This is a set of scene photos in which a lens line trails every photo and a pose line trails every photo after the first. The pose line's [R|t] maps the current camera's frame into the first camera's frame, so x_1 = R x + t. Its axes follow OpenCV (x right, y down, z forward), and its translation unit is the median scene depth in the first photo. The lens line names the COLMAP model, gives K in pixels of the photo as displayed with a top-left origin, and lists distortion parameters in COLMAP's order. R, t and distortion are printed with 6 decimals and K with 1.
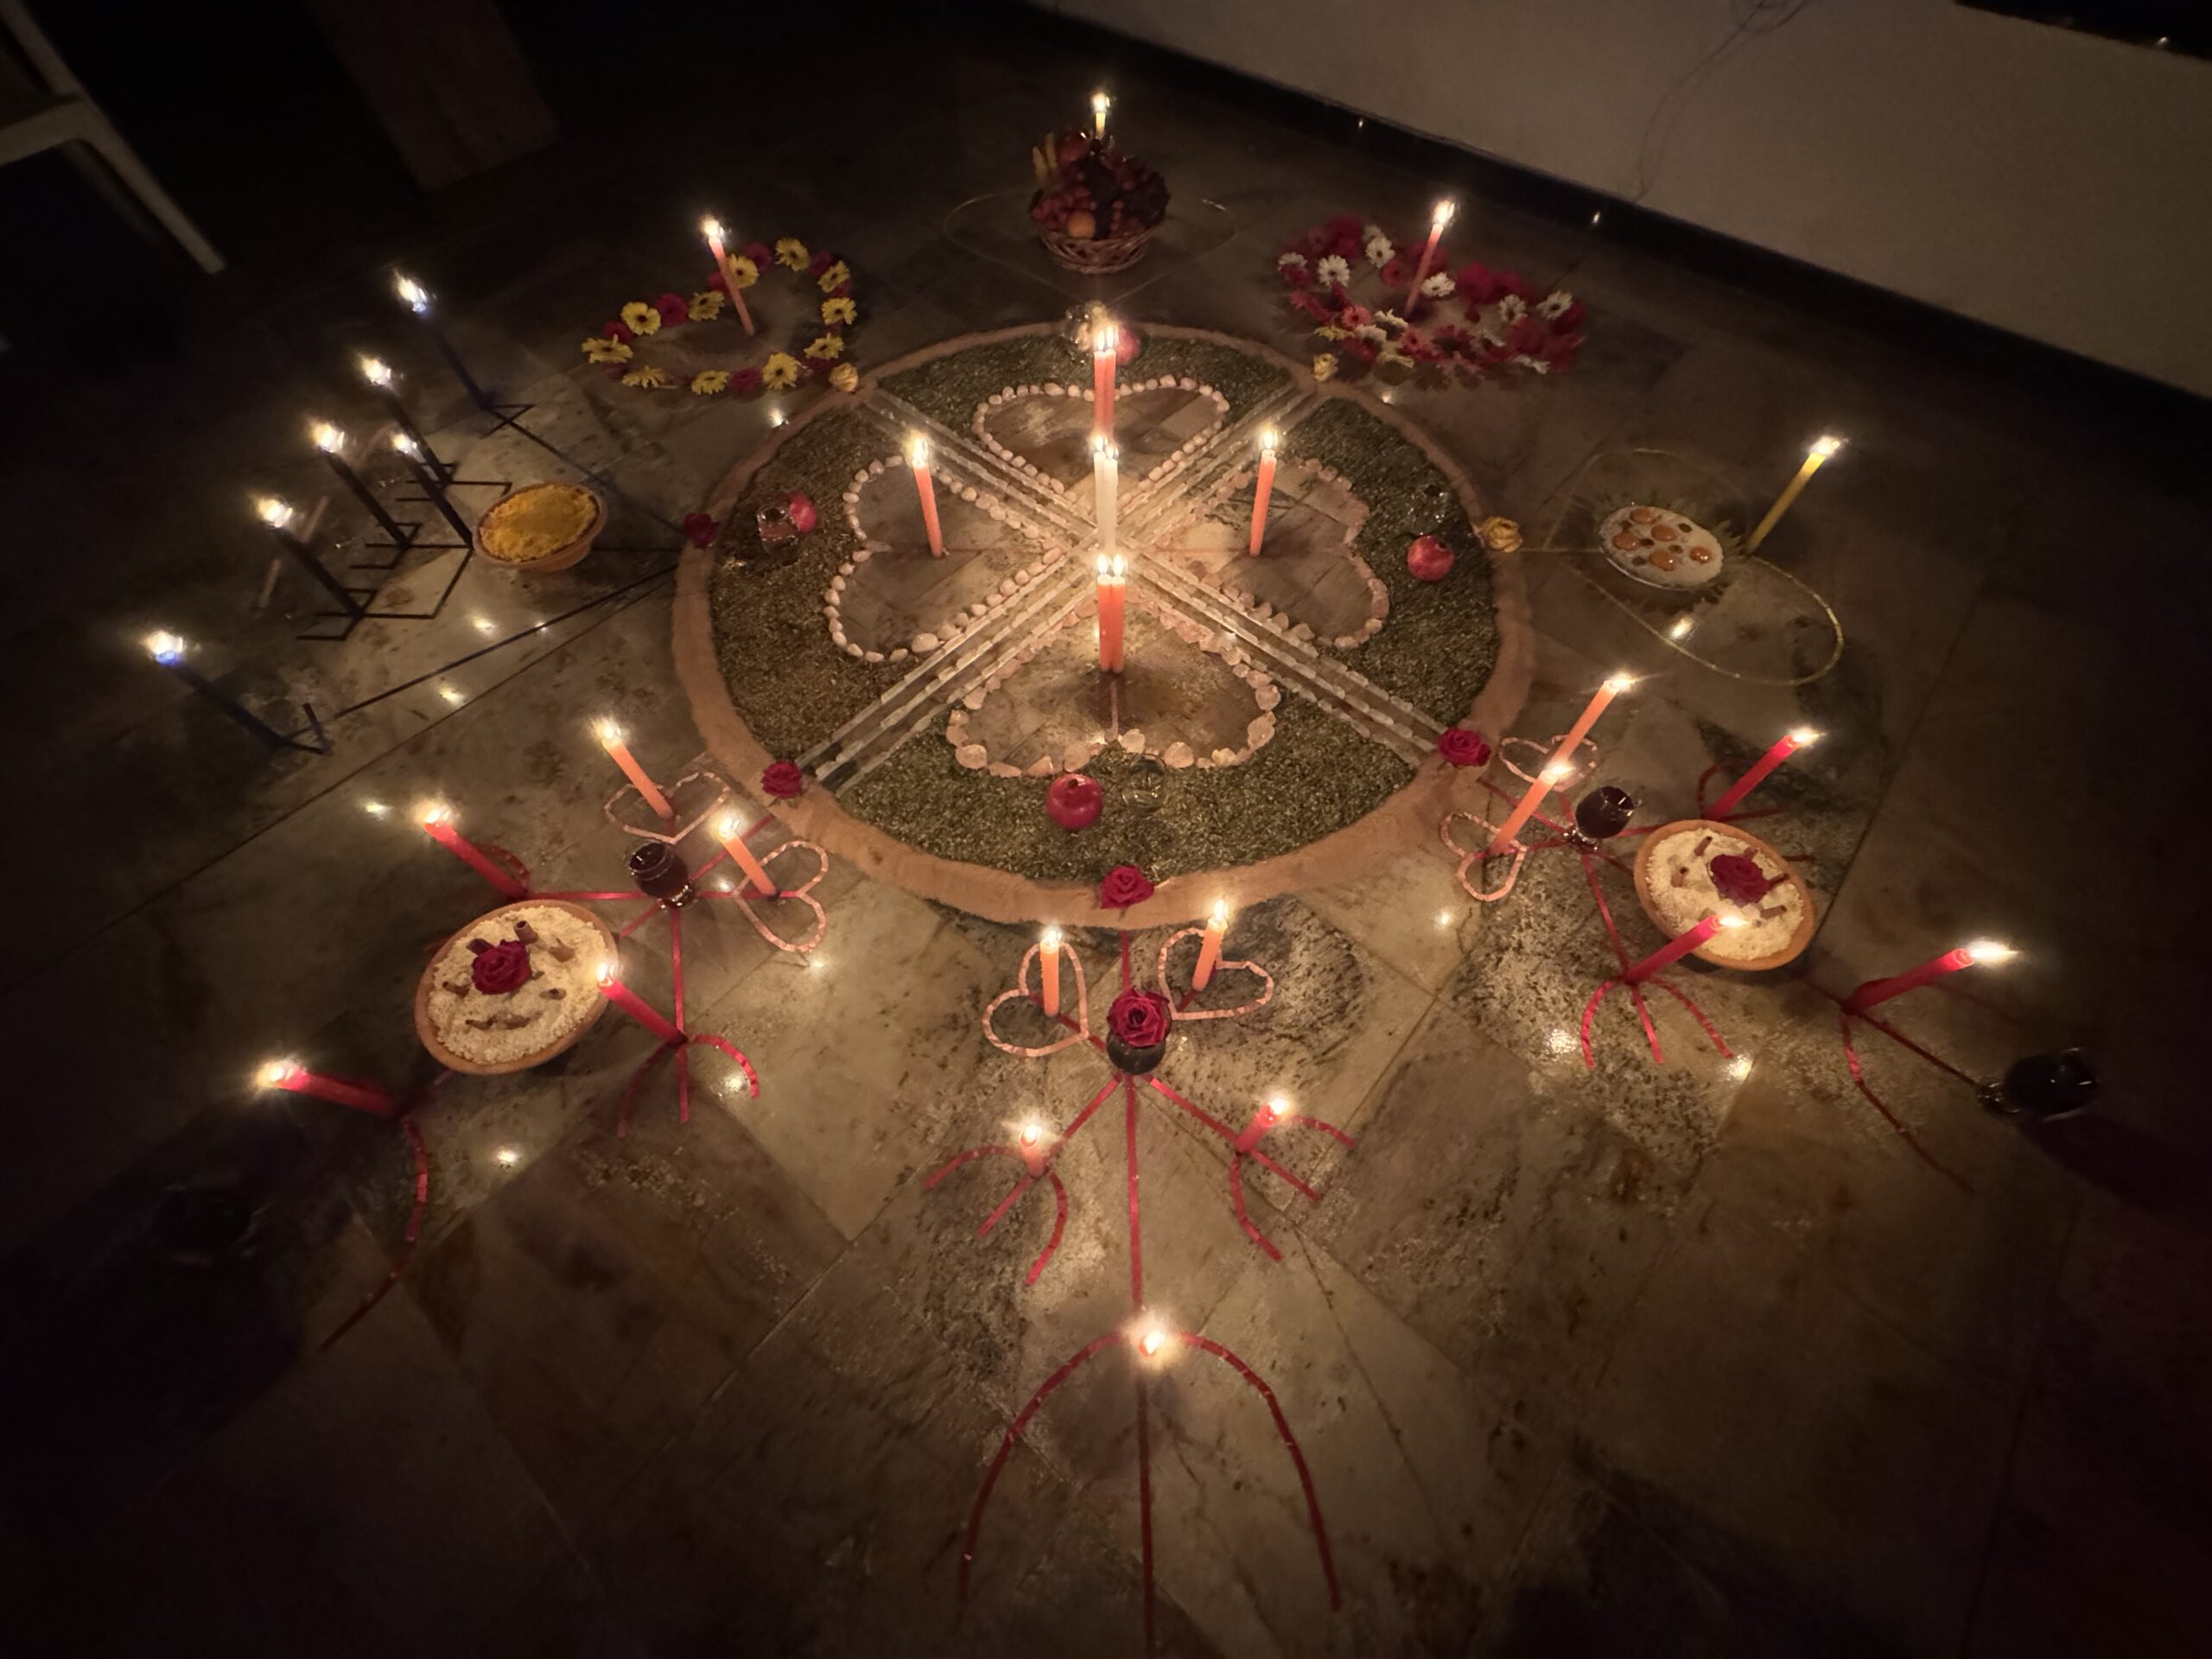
lens RADIAL K [[887.8, 0, 1106.0], [0, 887.8, 829.5], [0, 0, 1]] dist [-0.010484, -0.000108]
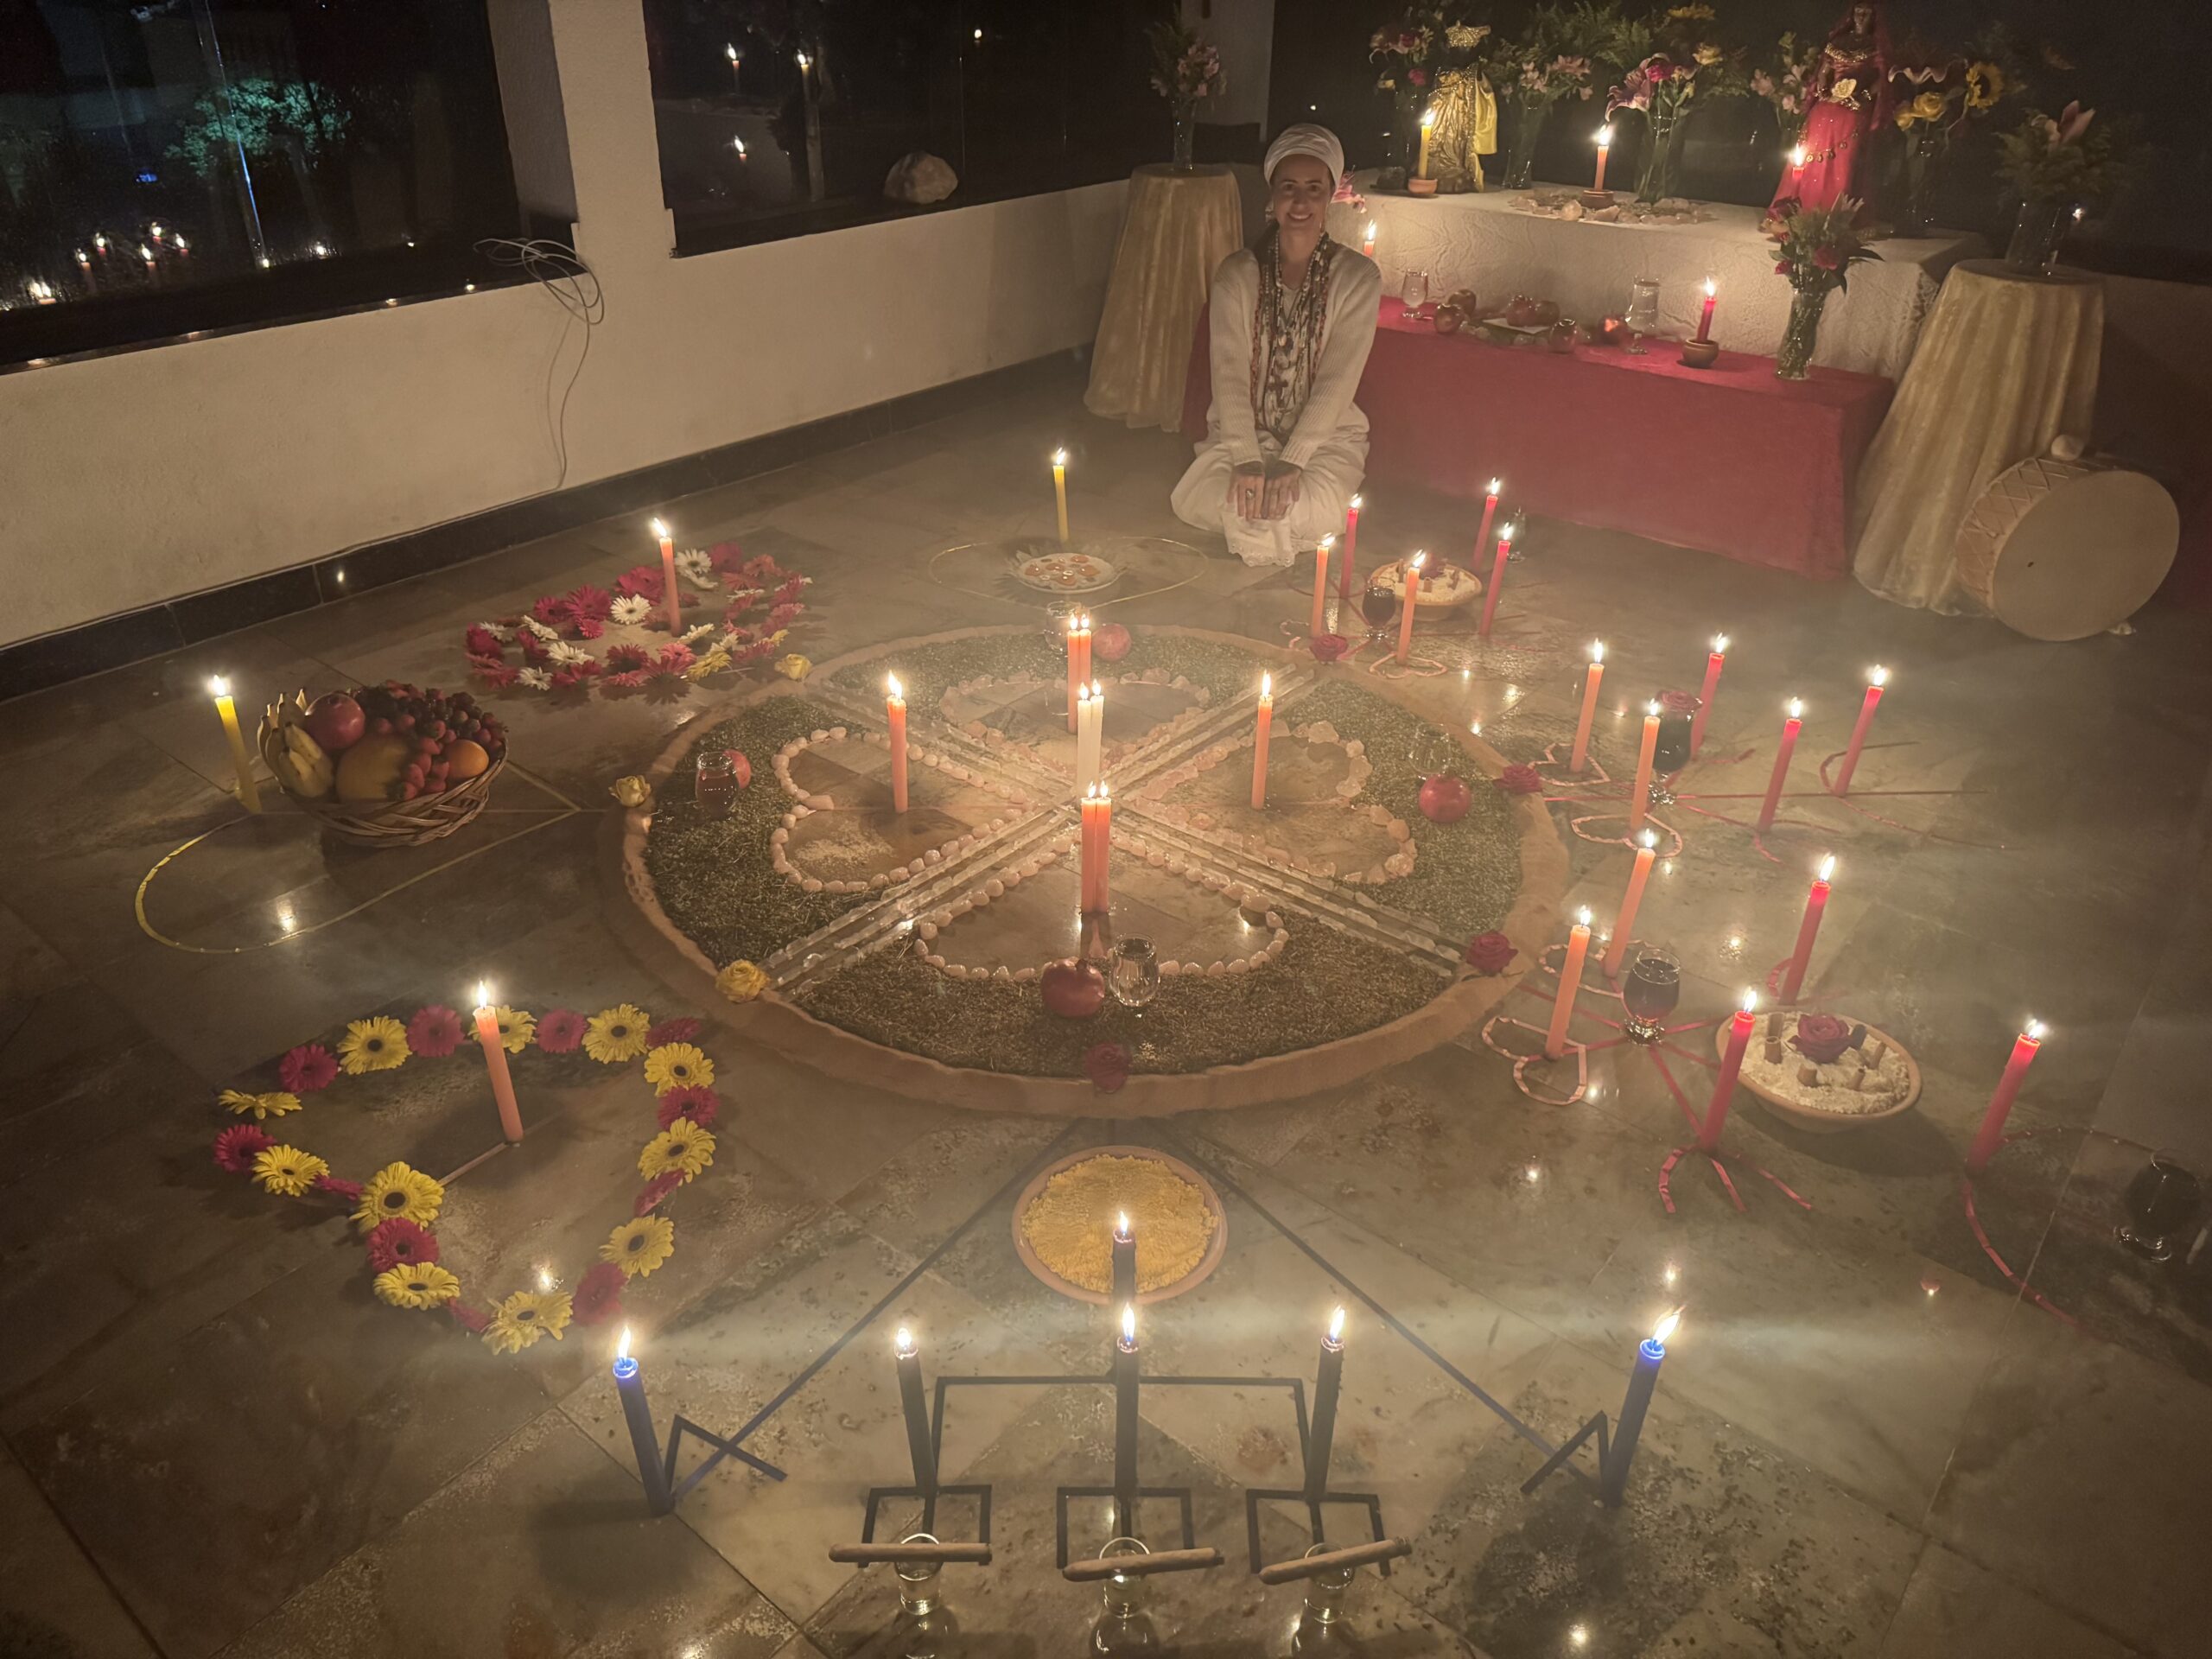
lens RADIAL K [[1575.4, 0, 1106.0], [0, 1575.4, 829.5], [0, 0, 1]] dist [-0.002241, 0.001607]
pose [[-0.042898, -0.504867, 0.862130, -1.613778], [0.844571, 0.442662, 0.301249, -0.896719], [-0.533723, 0.741053, 0.407407, 0.429908]]
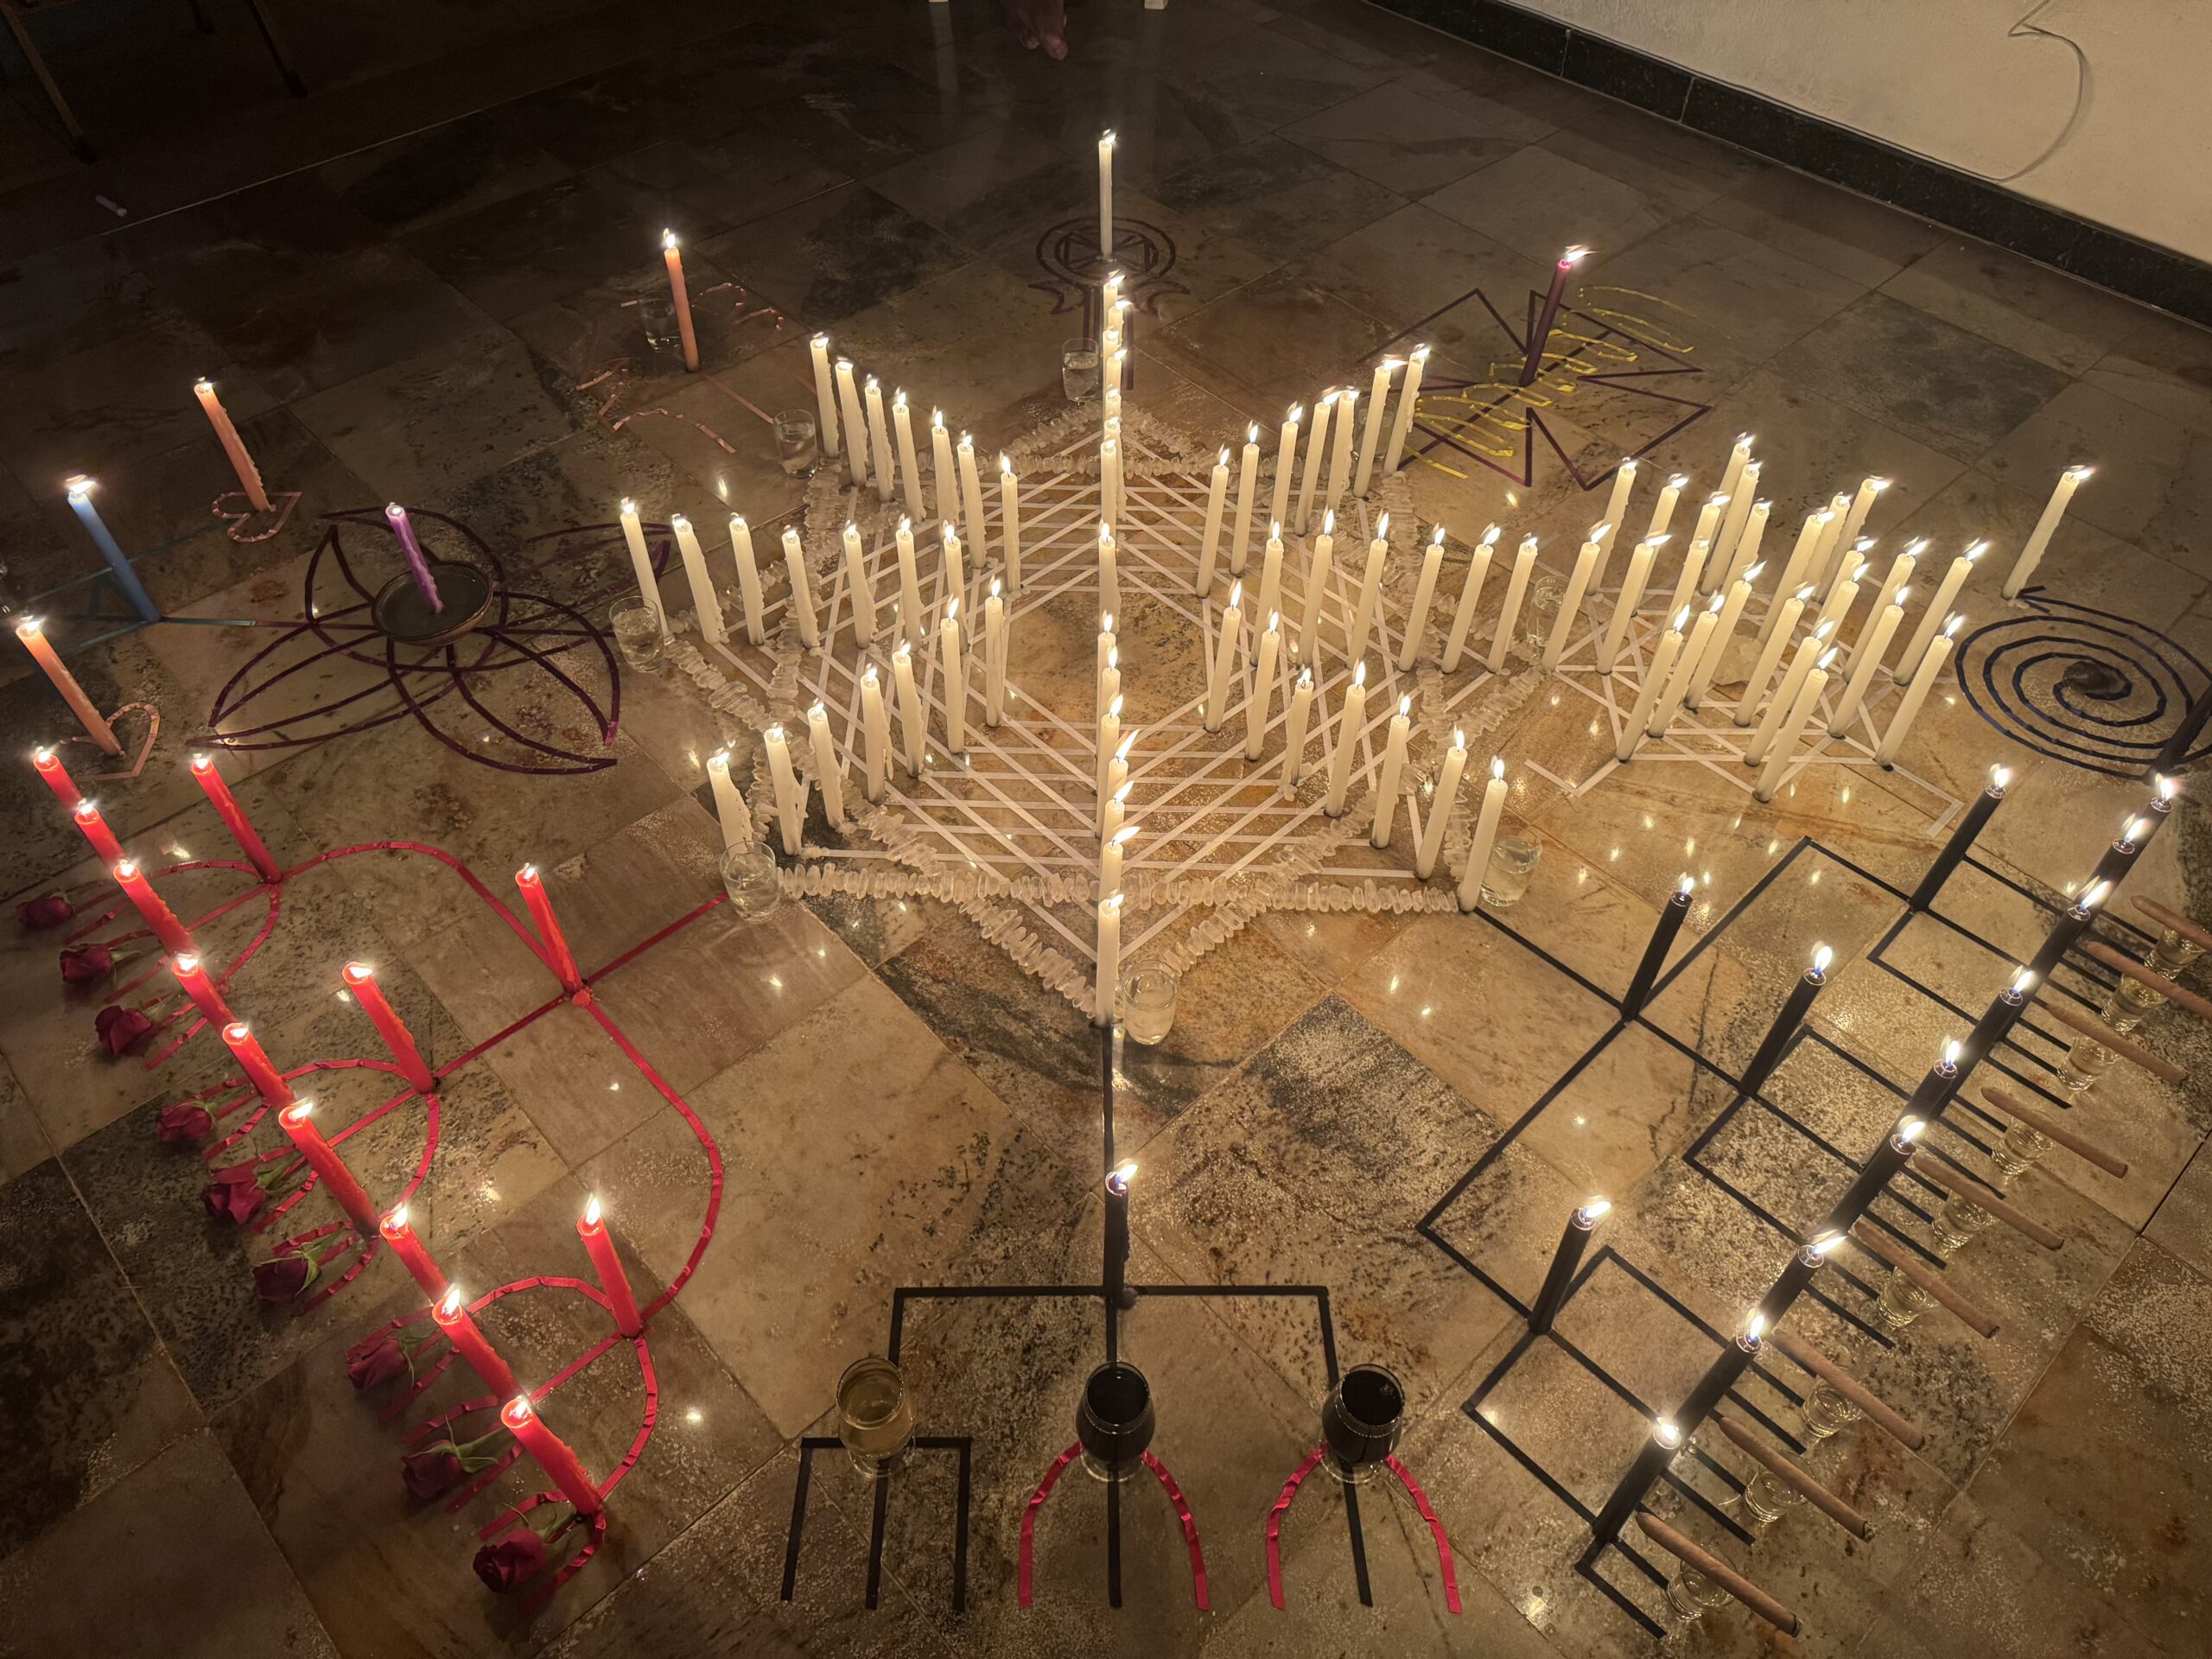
lens RADIAL K [[1538.0, 0, 1106.0], [0, 1538.0, 829.5], [0, 0, 1]] dist [0.049414, -0.082374]
pose [[0.994831, 0.078061, -0.064950, 0.020738], [-0.088159, 0.981339, -0.170887, 0.139178], [0.050399, 0.175730, 0.983147, -0.320560]]
